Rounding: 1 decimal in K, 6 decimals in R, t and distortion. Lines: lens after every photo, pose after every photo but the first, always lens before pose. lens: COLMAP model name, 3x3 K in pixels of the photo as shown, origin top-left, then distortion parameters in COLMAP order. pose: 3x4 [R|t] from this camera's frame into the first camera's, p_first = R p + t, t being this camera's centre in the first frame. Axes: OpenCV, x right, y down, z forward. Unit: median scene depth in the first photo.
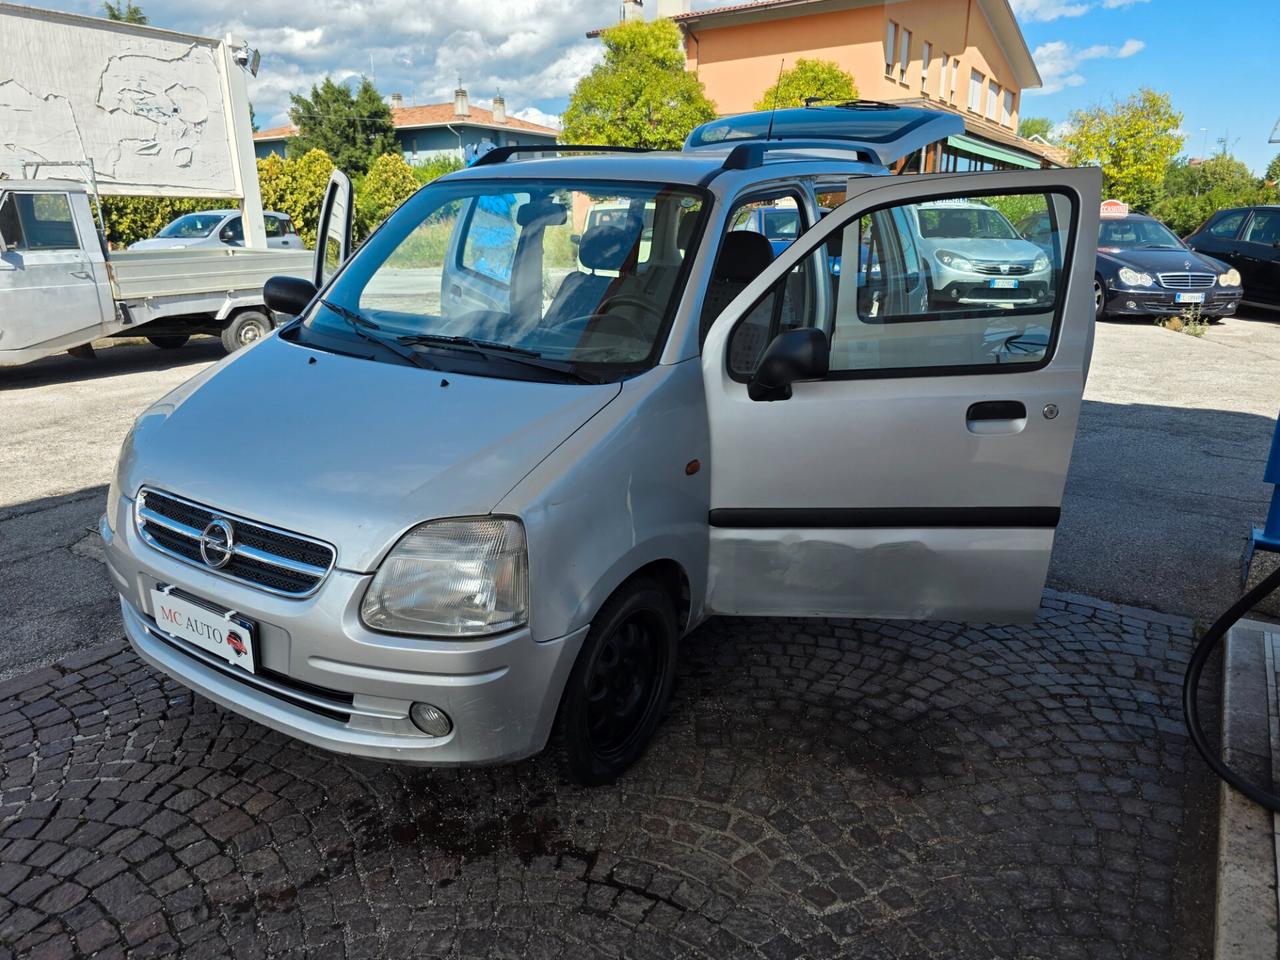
lens RADIAL K [[865.3, 0, 647.1], [0, 865.3, 478.2], [0, 0, 1]] dist [0.042007, -0.033896]
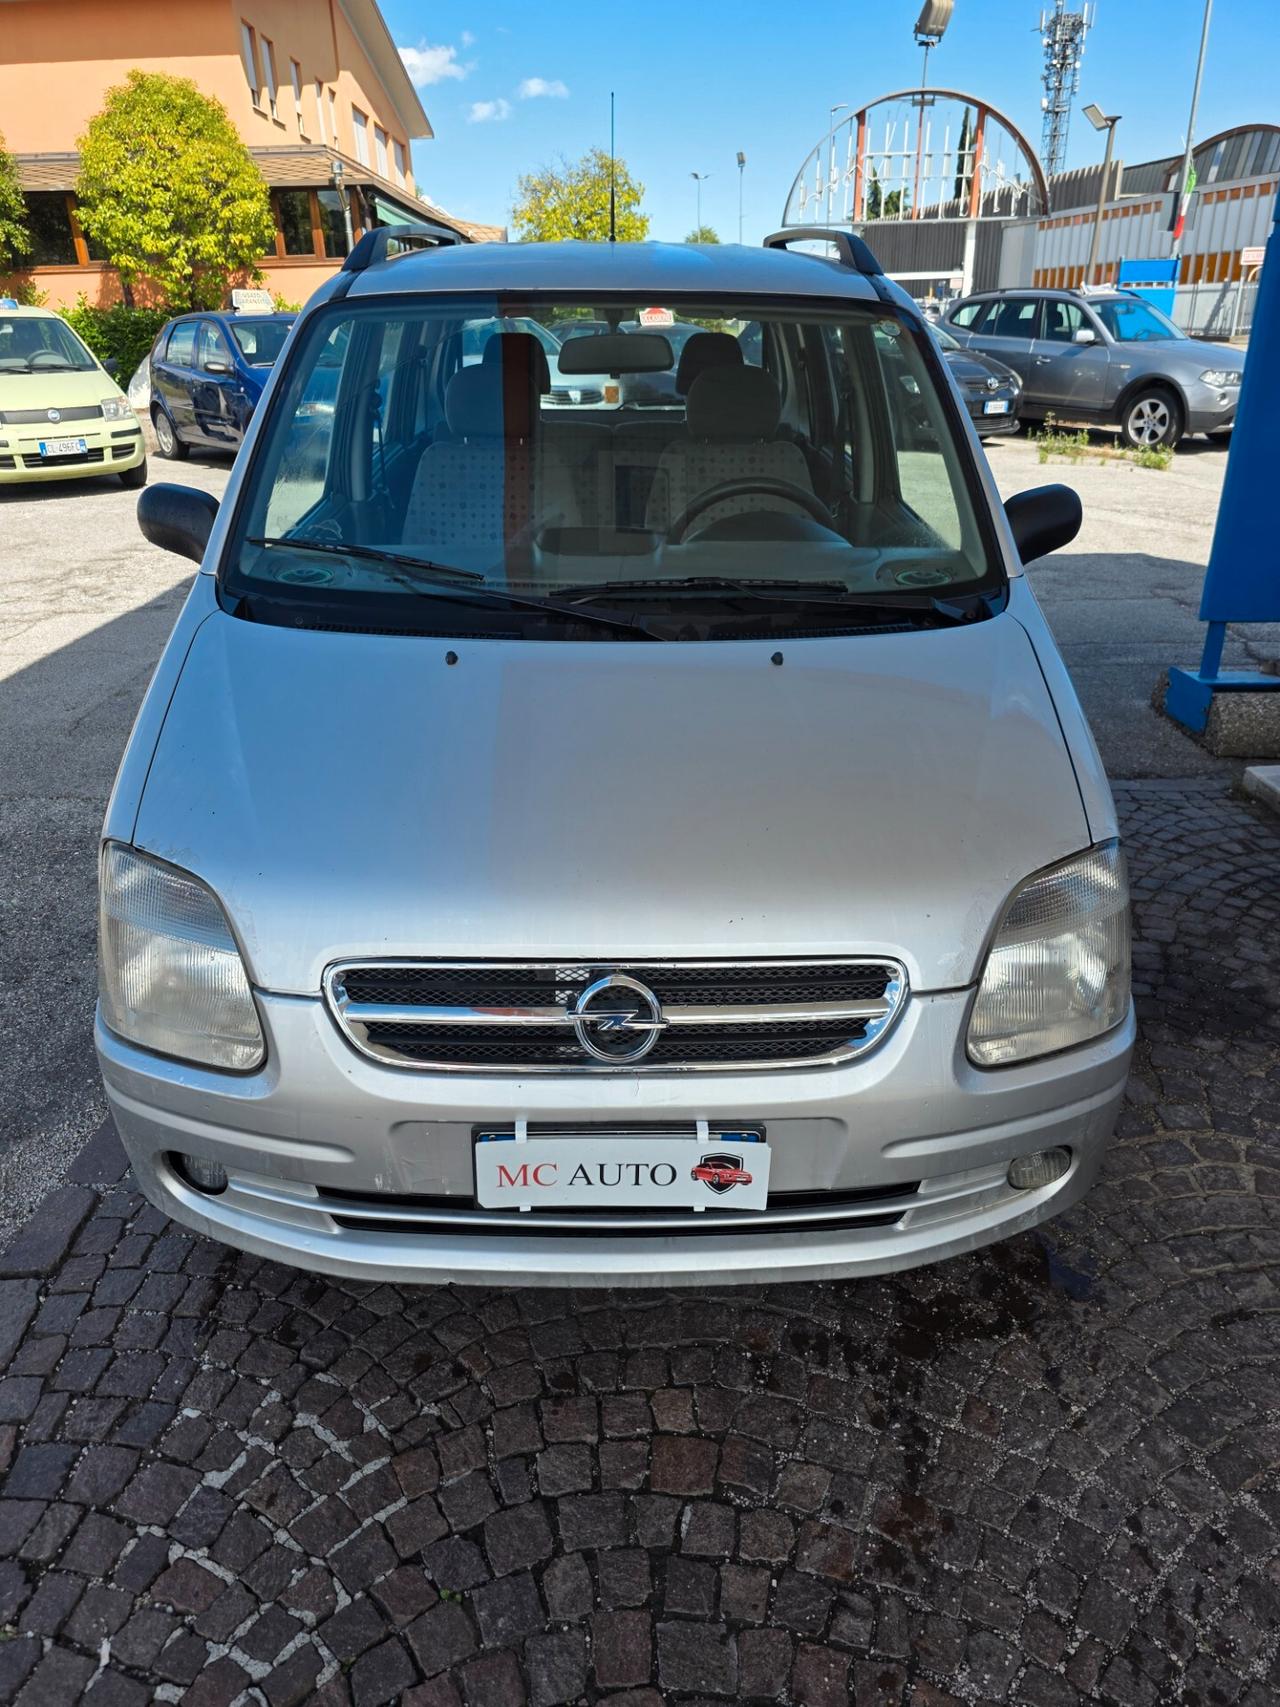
lens RADIAL K [[1153.9, 0, 634.7], [0, 1153.9, 838.3], [0, 0, 1]] dist [0.042007, -0.033896]
pose [[0.838202, -0.239211, 0.490098, -0.623866], [0.175172, 0.969142, 0.173435, -0.121433], [-0.516462, -0.059522, 0.854239, 0.296249]]
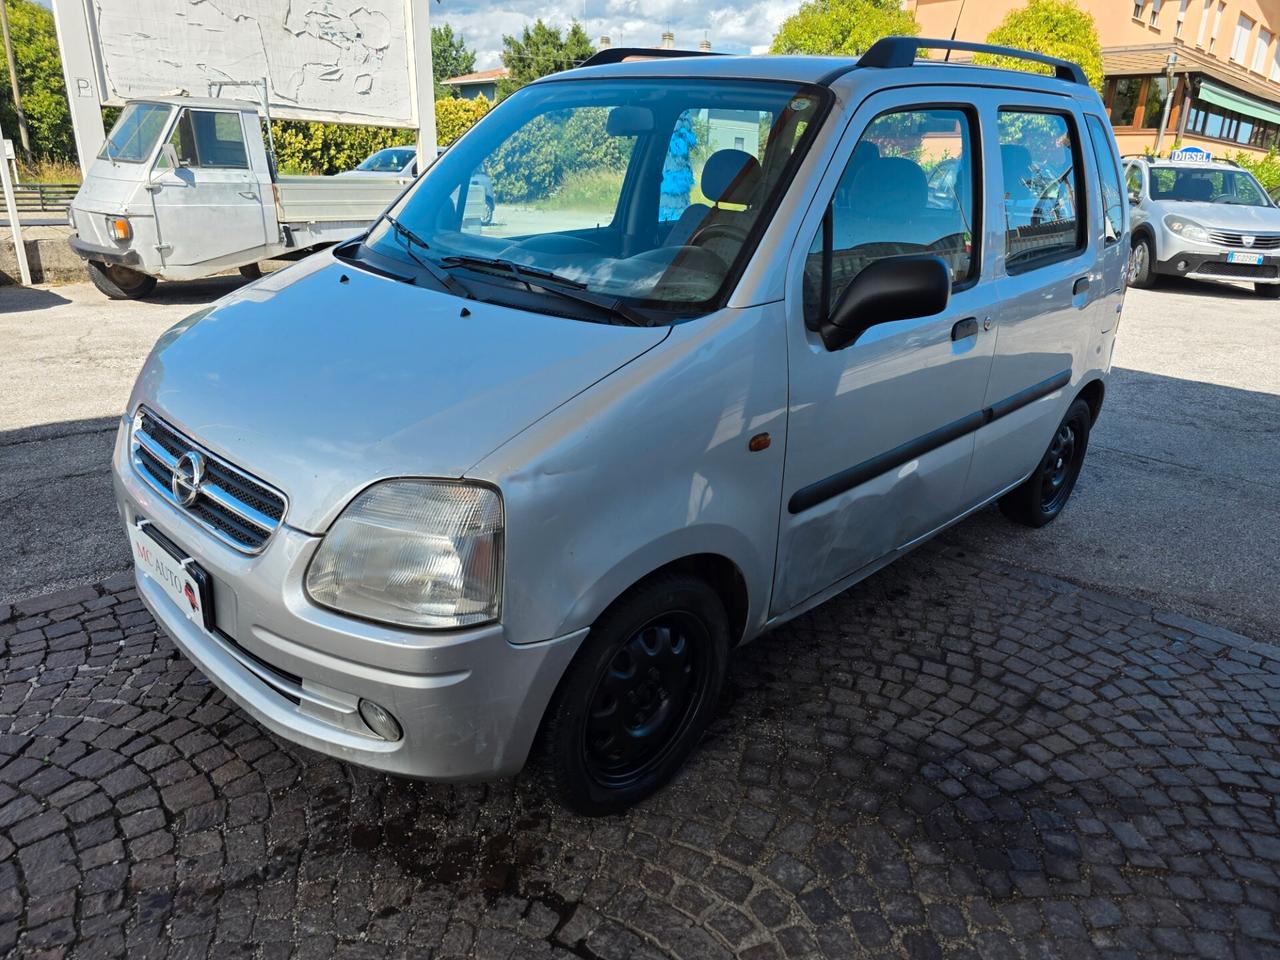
lens RADIAL K [[865.3, 0, 665.6], [0, 865.3, 487.9], [0, 0, 1]] dist [0.042007, -0.033896]
pose [[0.979832, 0.101727, -0.171994, 0.094765], [-0.091692, 0.993642, 0.065335, -0.012681], [0.177547, -0.048247, 0.982929, 0.178930]]
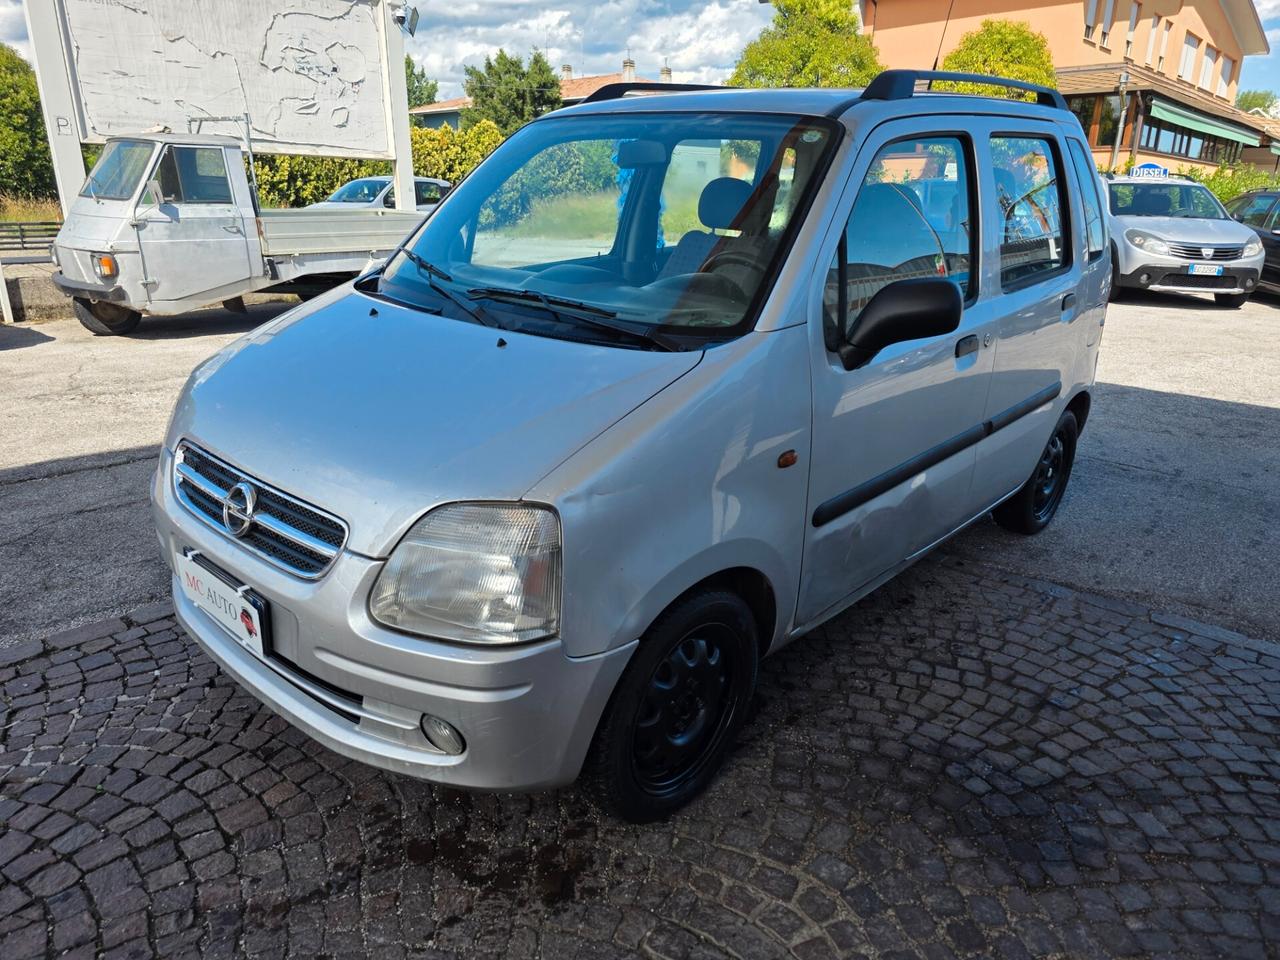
lens RADIAL K [[865.3, 0, 653.7], [0, 865.3, 490.1], [0, 0, 1]] dist [0.042007, -0.033896]
pose [[0.985556, 0.071455, -0.153535, 0.048931], [-0.065719, 0.996948, 0.042128, -0.007754], [0.156076, -0.031430, 0.987245, 0.139112]]
